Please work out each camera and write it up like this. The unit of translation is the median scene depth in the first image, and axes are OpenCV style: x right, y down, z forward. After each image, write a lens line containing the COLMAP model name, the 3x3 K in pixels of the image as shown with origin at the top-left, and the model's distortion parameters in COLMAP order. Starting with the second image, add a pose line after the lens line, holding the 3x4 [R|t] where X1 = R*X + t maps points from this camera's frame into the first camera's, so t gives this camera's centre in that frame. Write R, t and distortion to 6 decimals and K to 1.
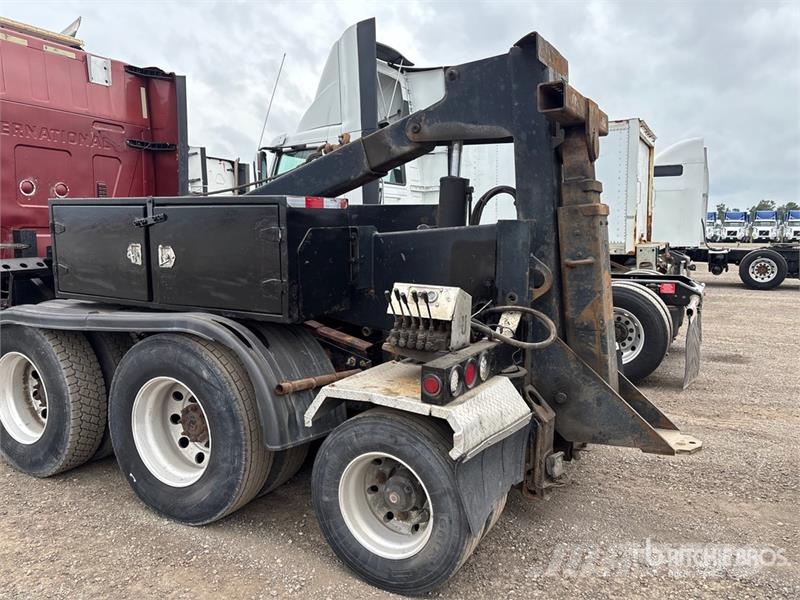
lens RADIAL K [[603.1, 0, 400.7], [0, 603.1, 313.9], [0, 0, 1]] dist [0.049532, -0.061671]
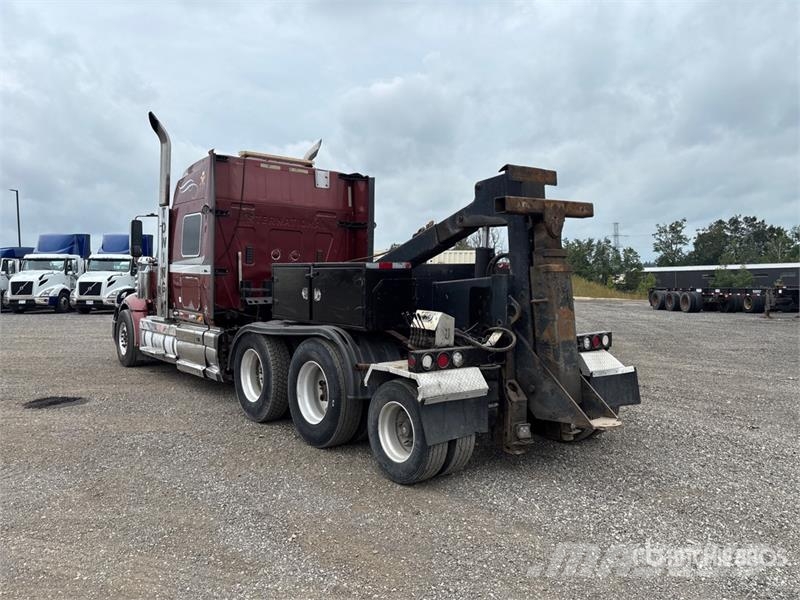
lens RADIAL K [[603.1, 0, 397.7], [0, 603.1, 303.2], [0, 0, 1]] dist [0.049532, -0.061671]
pose [[0.917998, 0.017449, -0.396201, 0.578615], [-0.057580, 0.994310, -0.089622, 0.082208], [0.392383, 0.105086, 0.913779, -0.583768]]
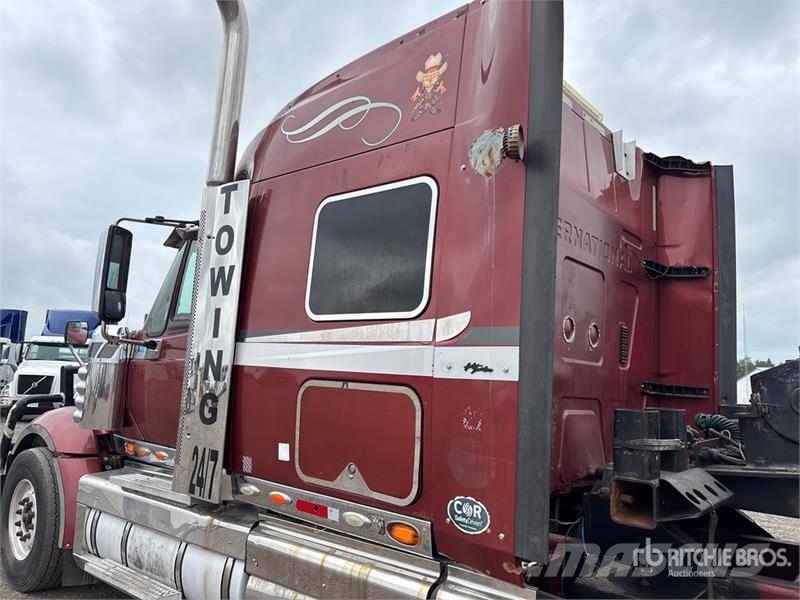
lens RADIAL K [[603.1, 0, 393.3], [0, 603.1, 315.0], [0, 0, 1]] dist [0.049532, -0.061671]
pose [[0.977027, 0.013722, -0.212673, -1.127746], [-0.067179, 0.966878, -0.246239, -0.116017], [0.202250, 0.254870, 0.945588, 0.724196]]
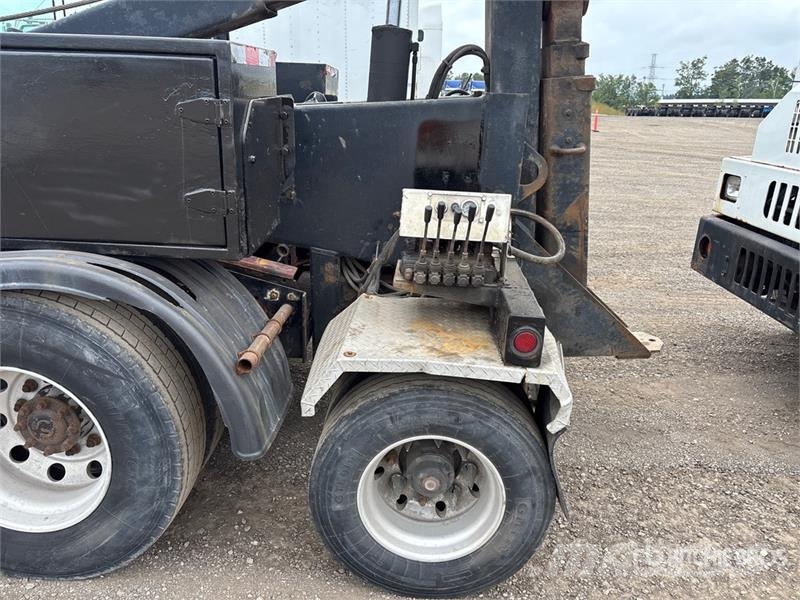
lens RADIAL K [[603.1, 0, 391.5], [0, 603.1, 301.9], [0, 0, 1]] dist [0.049532, -0.061671]
pose [[0.892534, -0.123664, 0.433694, -0.303616], [0.035324, 0.977885, 0.206140, -0.061974], [-0.449595, -0.168667, 0.877163, 0.350971]]
